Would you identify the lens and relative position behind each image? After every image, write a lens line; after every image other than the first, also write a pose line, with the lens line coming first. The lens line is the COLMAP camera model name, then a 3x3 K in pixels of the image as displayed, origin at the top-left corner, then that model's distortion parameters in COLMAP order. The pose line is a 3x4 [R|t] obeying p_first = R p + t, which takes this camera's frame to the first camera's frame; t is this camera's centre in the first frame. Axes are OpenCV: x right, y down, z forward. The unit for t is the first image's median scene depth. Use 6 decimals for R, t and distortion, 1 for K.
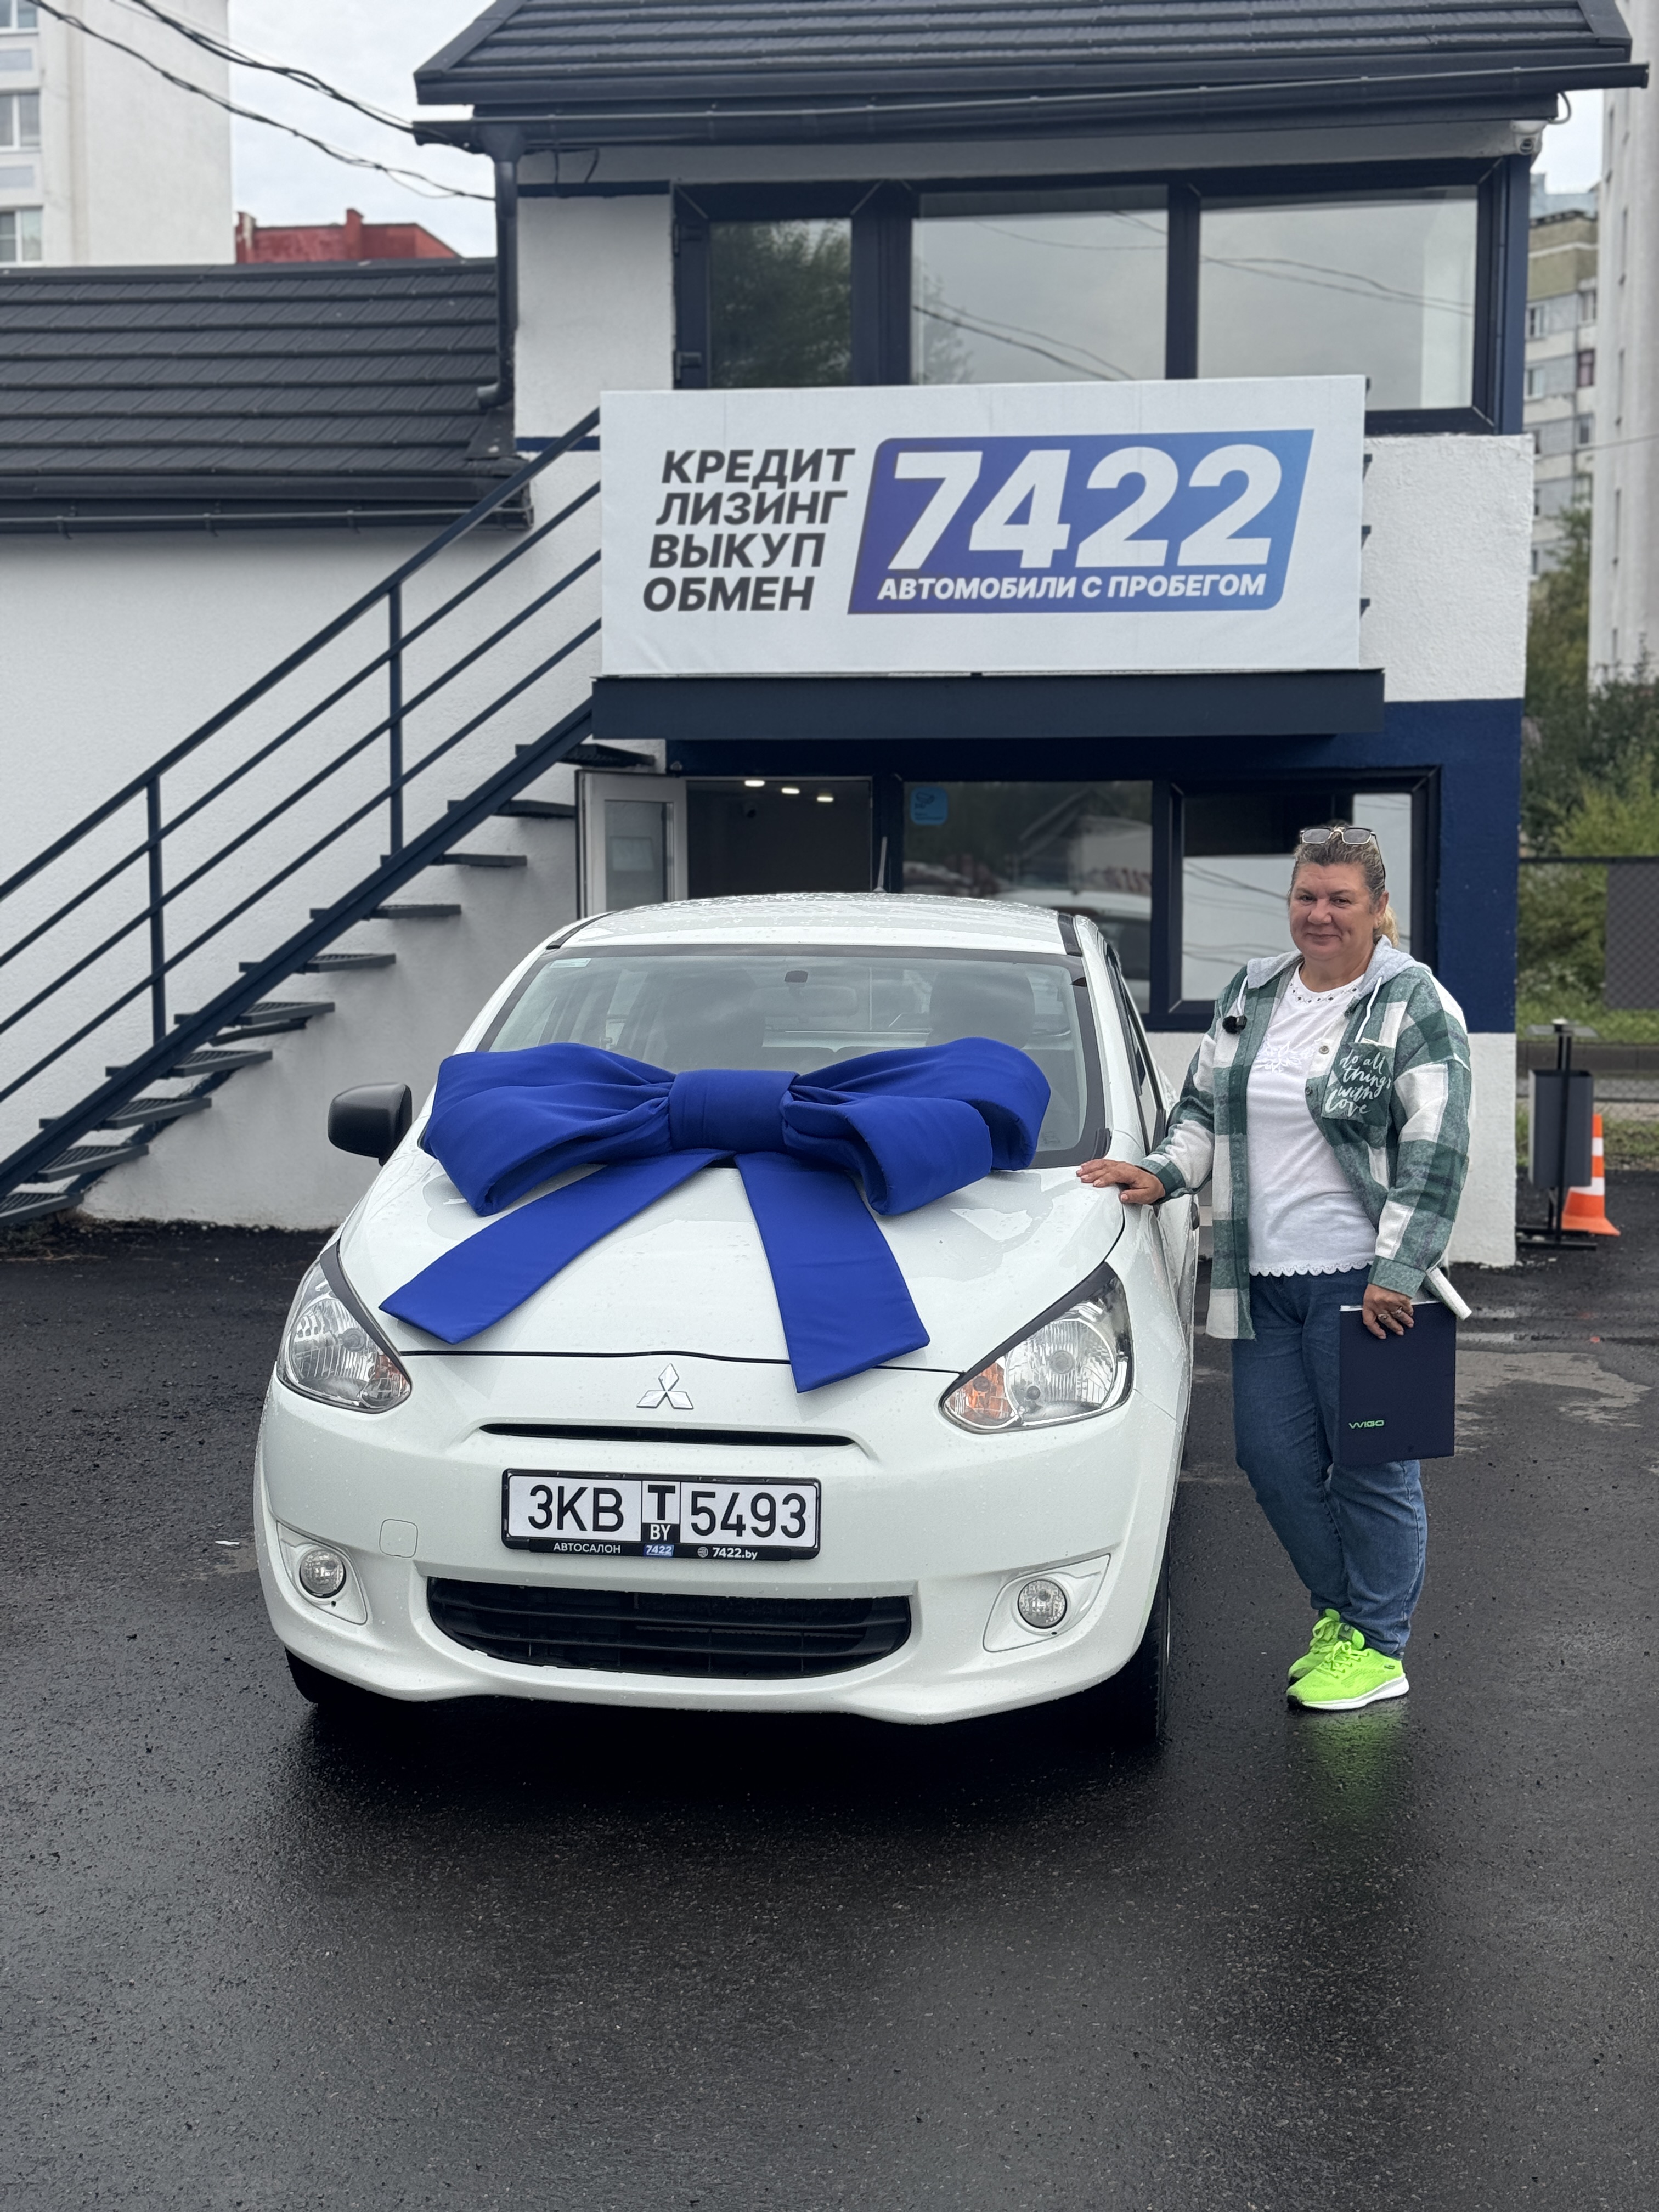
lens RADIAL K [[3064.2, 0, 829.5], [0, 3064.2, 1106.0], [0, 0, 1]] dist [0.214539, -0.419080]
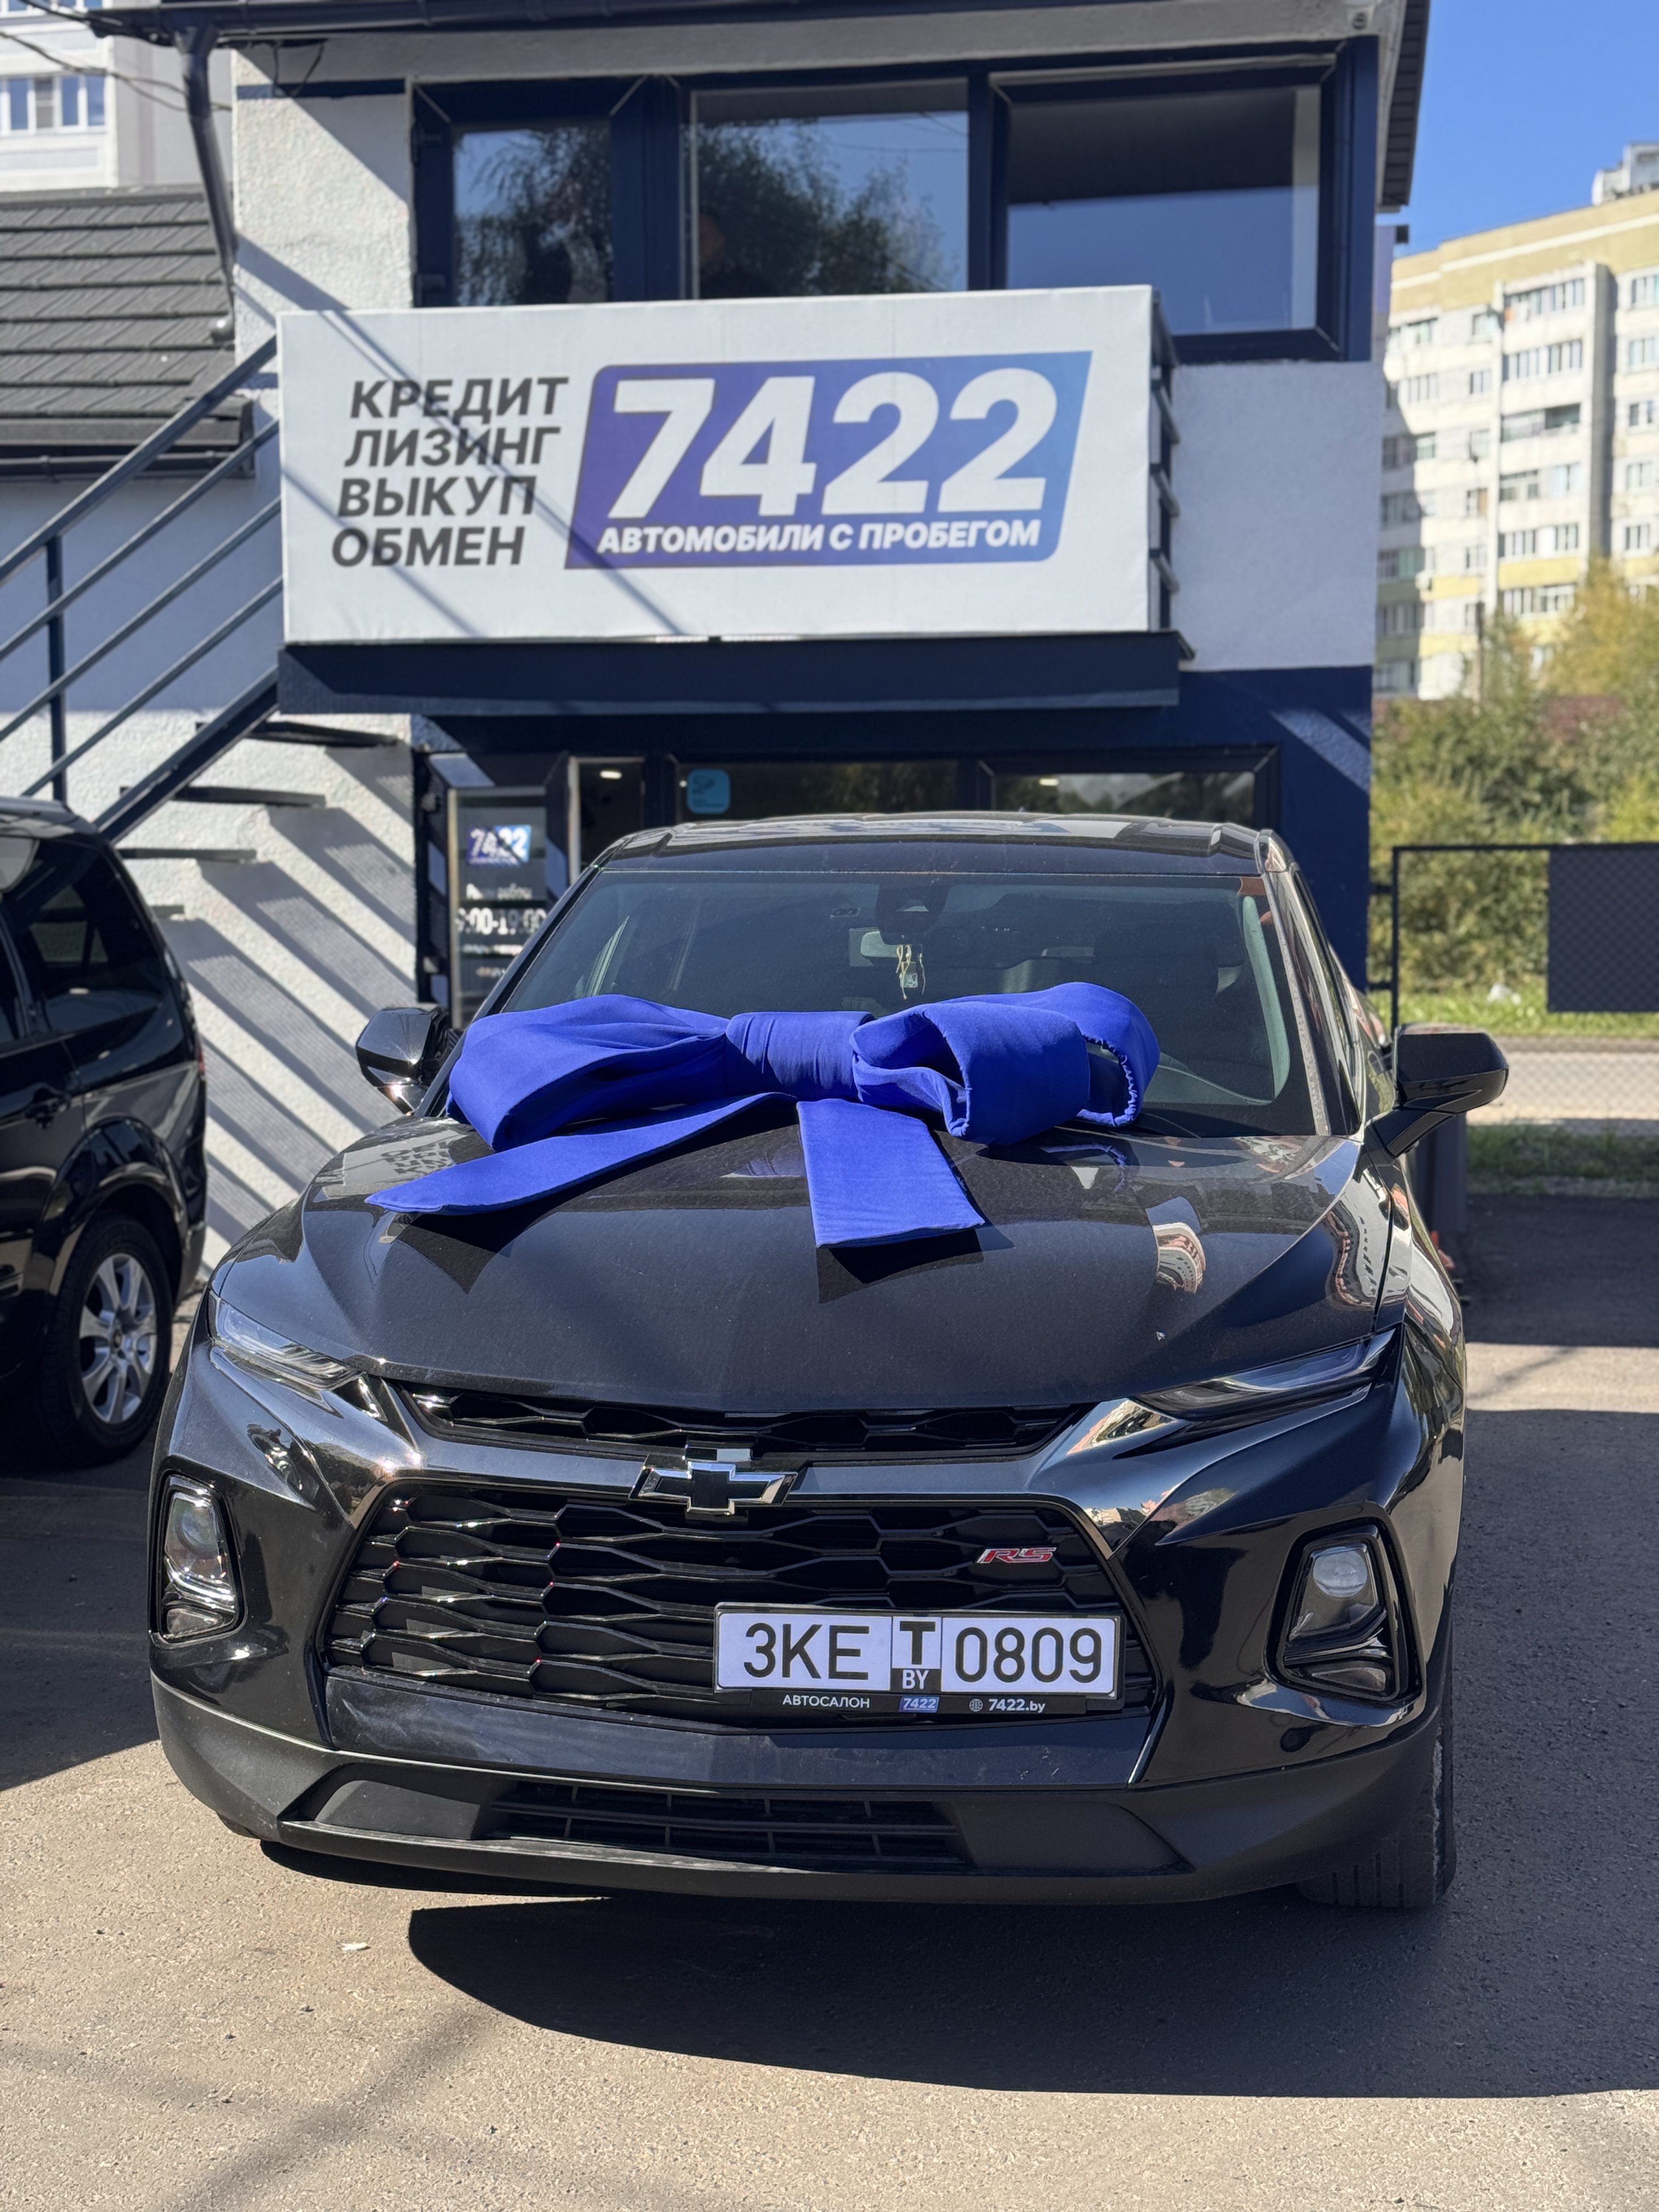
lens RADIAL K [[3064.2, 0, 829.5], [0, 3064.2, 1106.0], [0, 0, 1]] dist [0.214539, -0.419080]
pose [[0.999209, -0.001332, -0.039735, 0.114002], [0.001542, 0.999985, 0.005259, -0.013667], [0.039727, -0.005316, 0.999196, 0.136624]]
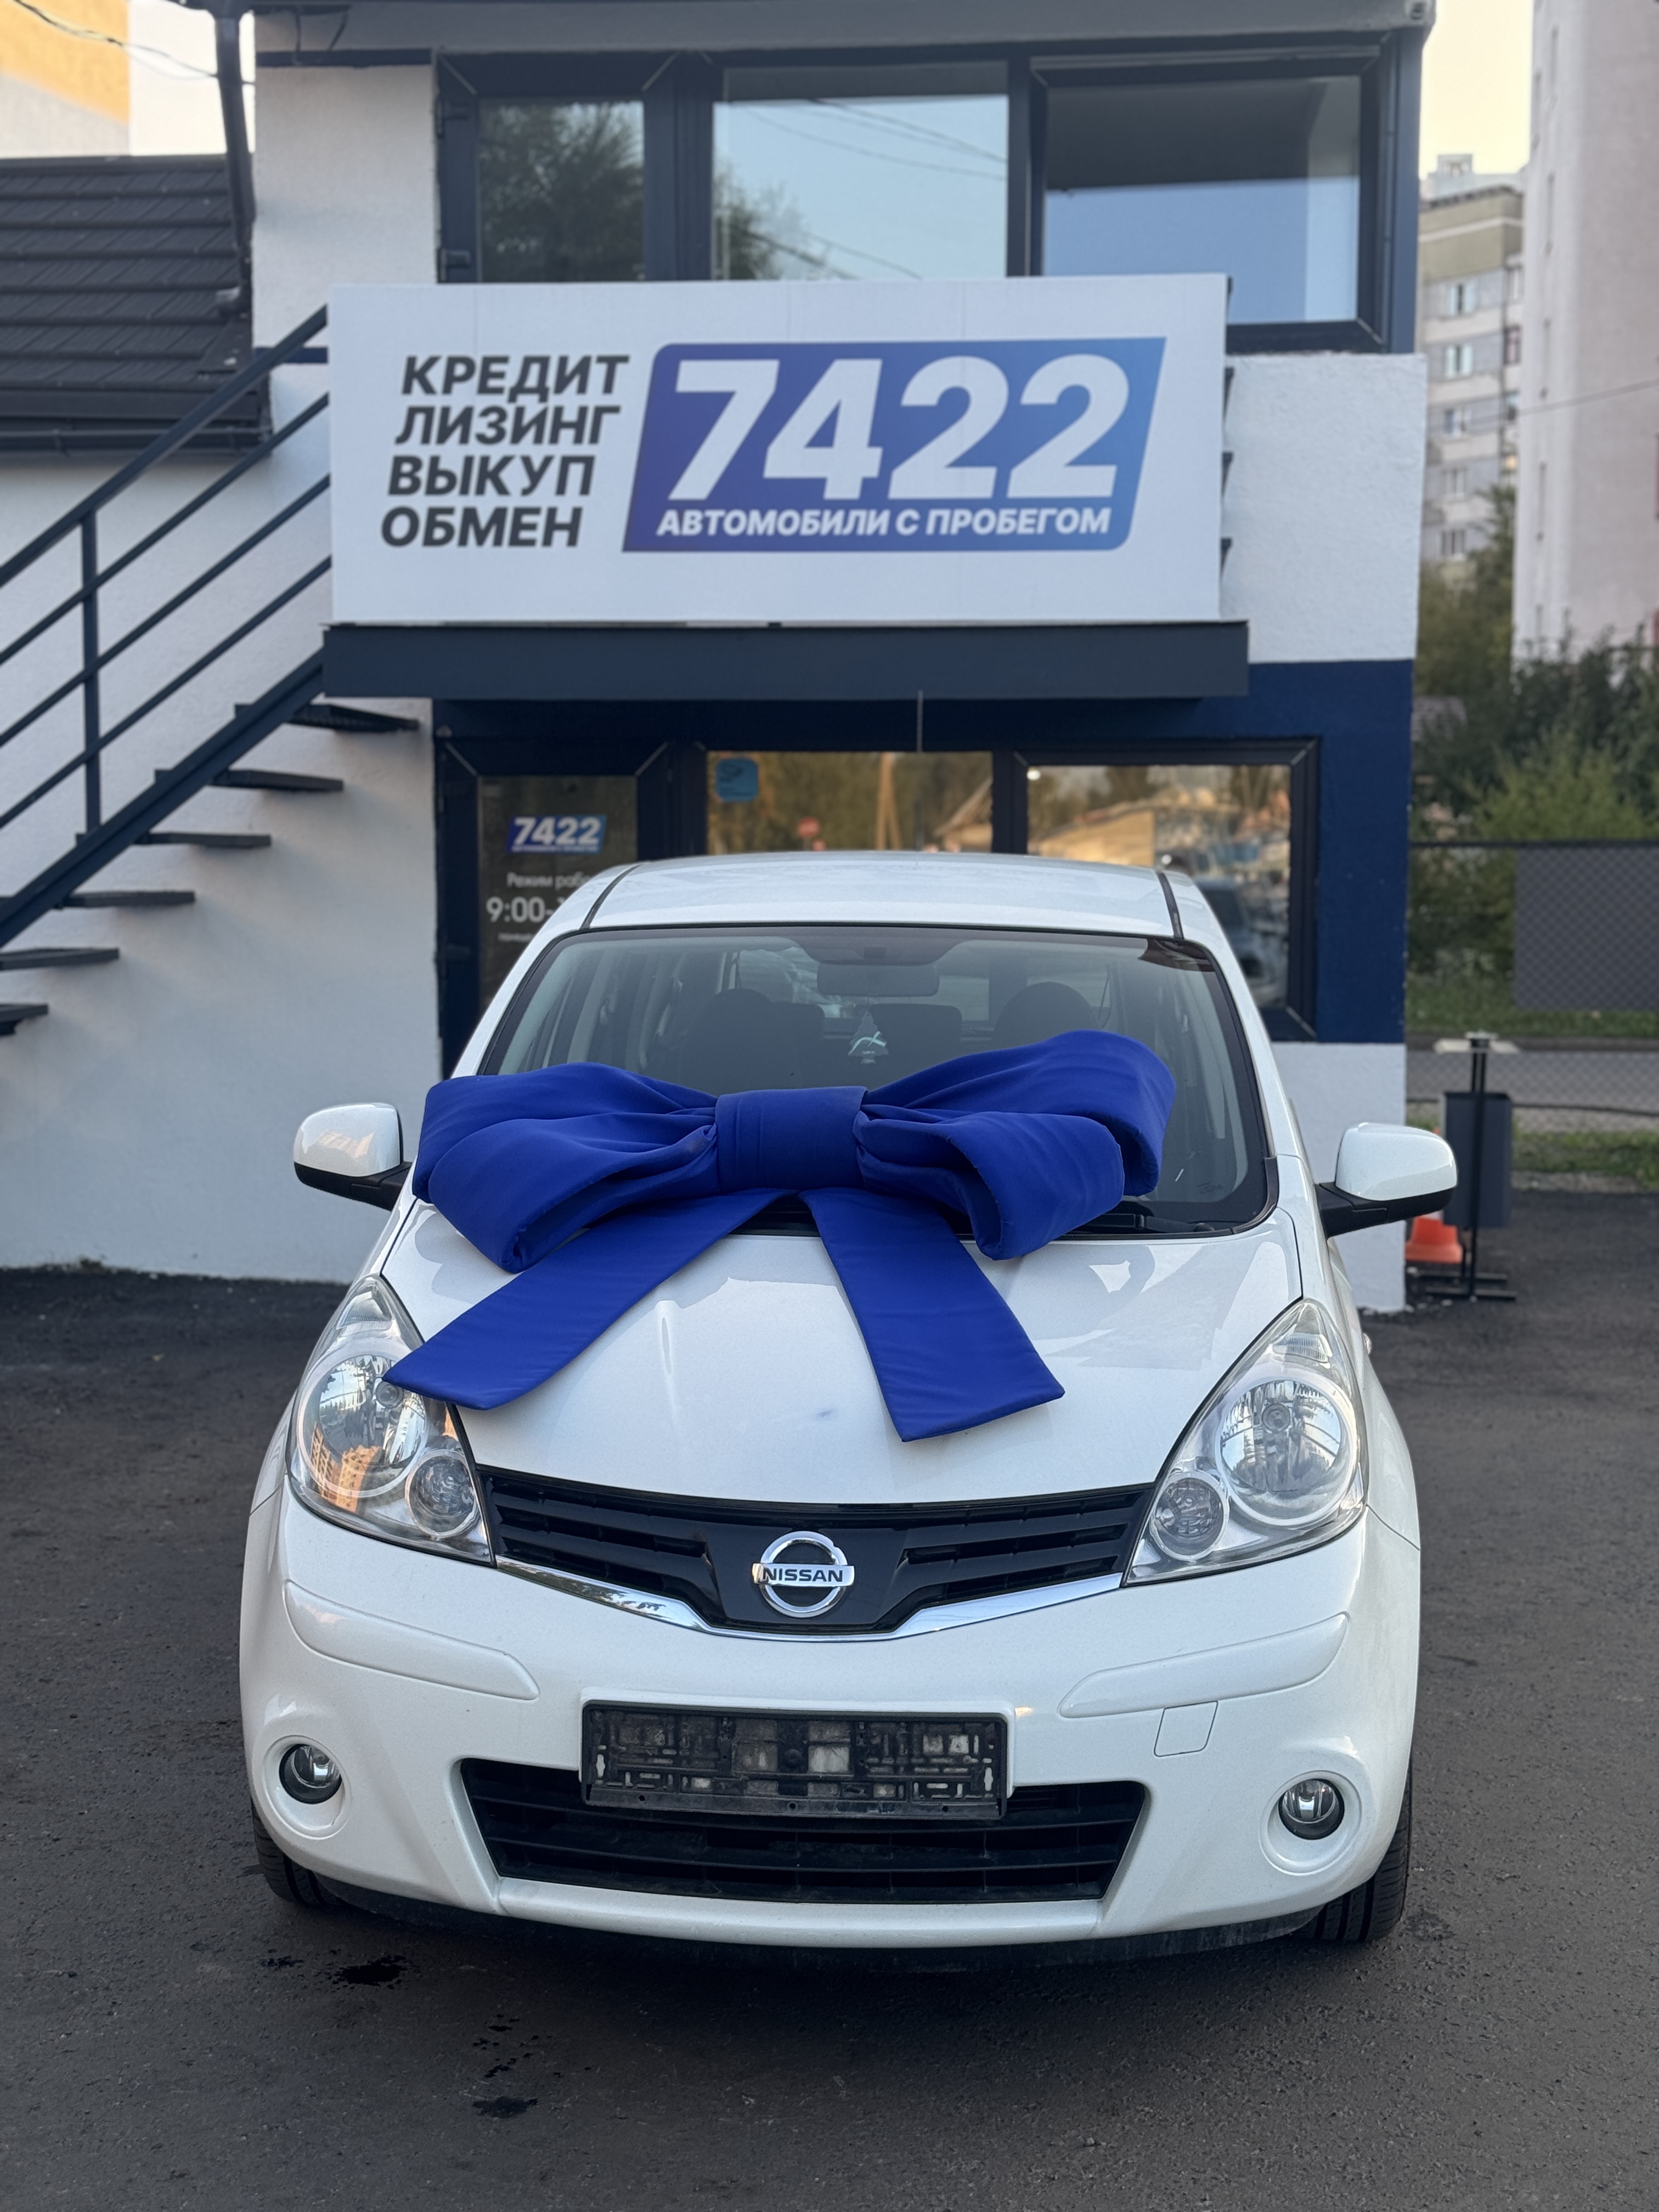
lens RADIAL K [[3068.9, 0, 831.0], [0, 3068.9, 1111.4], [0, 0, 1]] dist [0.210779, -0.432711]
pose [[0.999741, 0.001012, 0.022744, 0.044009], [-0.001208, 0.999962, 0.008580, -0.012921], [-0.022734, -0.008605, 0.999705, 0.145552]]
